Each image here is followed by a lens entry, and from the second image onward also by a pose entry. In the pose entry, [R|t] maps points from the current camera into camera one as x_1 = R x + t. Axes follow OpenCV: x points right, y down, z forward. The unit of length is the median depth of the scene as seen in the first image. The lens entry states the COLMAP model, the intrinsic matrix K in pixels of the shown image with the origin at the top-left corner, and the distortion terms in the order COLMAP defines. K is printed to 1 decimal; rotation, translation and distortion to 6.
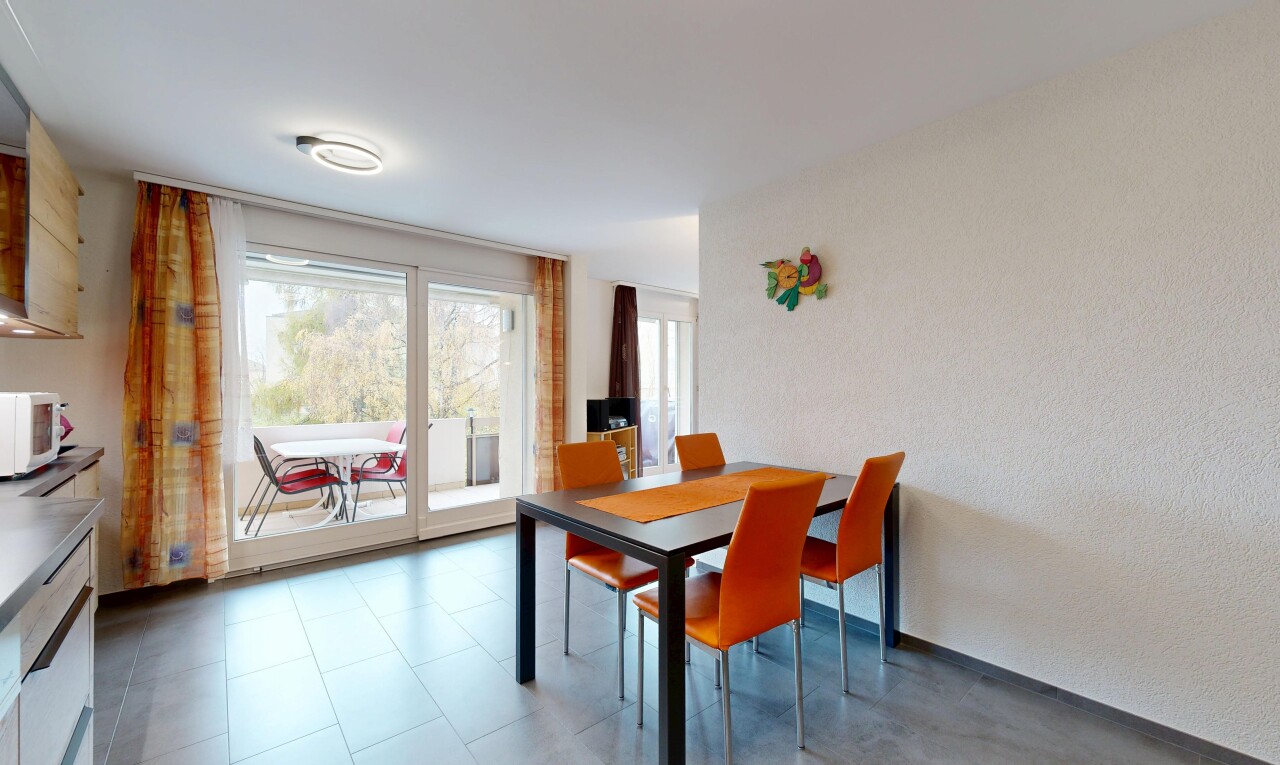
lens RADIAL K [[500.2, 0, 641.5], [0, 500.2, 384.6], [0, 0, 1]] dist [0.000806, 0.000376]
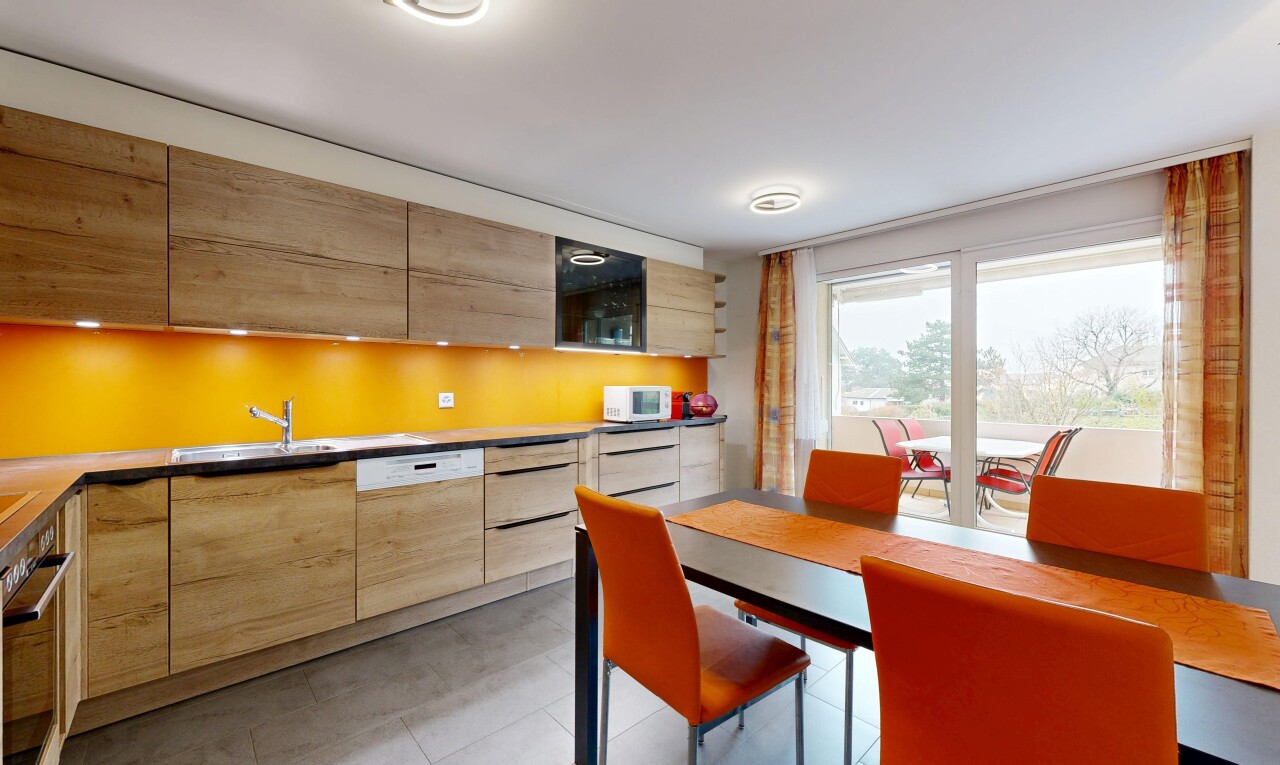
lens RADIAL K [[500.2, 0, 637.6], [0, 500.2, 384.1], [0, 0, 1]] dist [0.000806, 0.000376]
pose [[0.033697, 0.003069, -0.999427, 0.373336], [0.003291, 0.999990, 0.003181, 0.000008], [0.999427, -0.003396, 0.033687, 0.339157]]
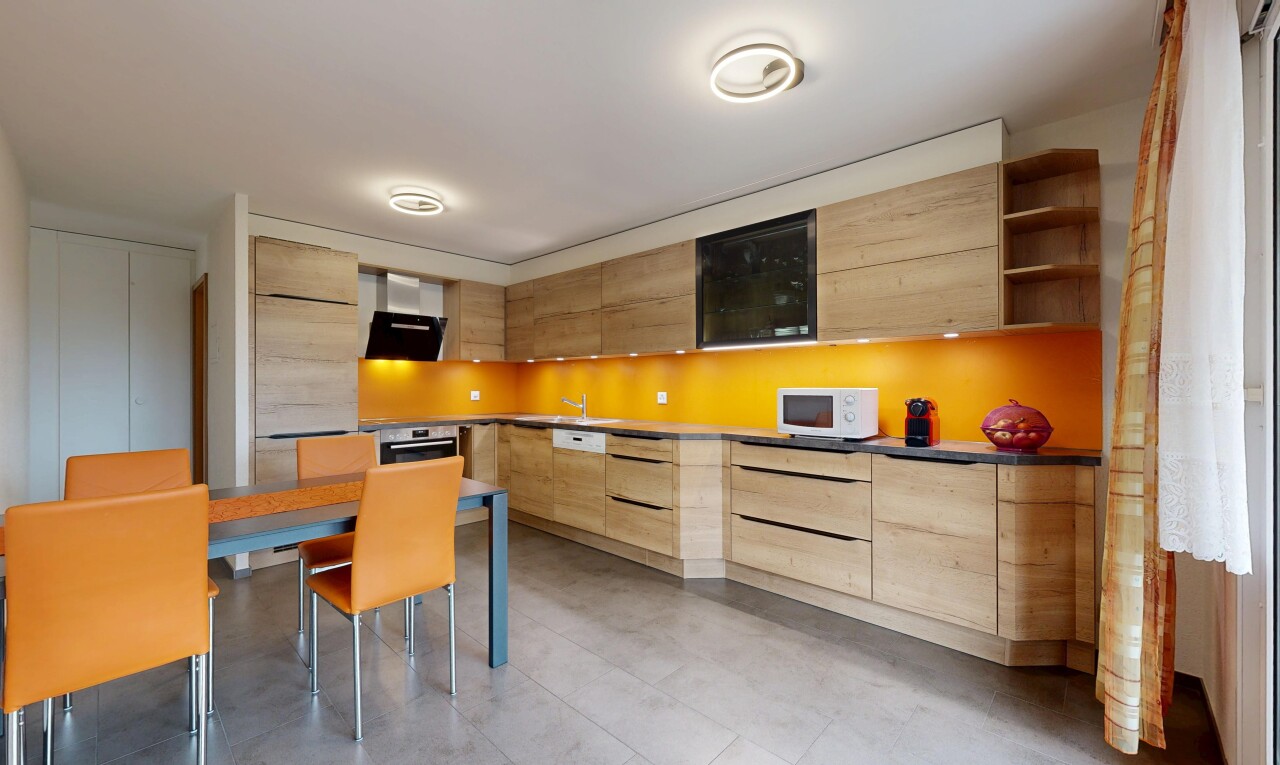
lens RADIAL K [[500.2, 0, 643.3], [0, 500.2, 384.2], [0, 0, 1]] dist [0.000806, 0.000376]
pose [[-0.994295, 0.001372, -0.106659, -0.195296], [0.002061, 0.999978, -0.006346, 0.005029], [0.106648, -0.006530, -0.994275, 0.958166]]
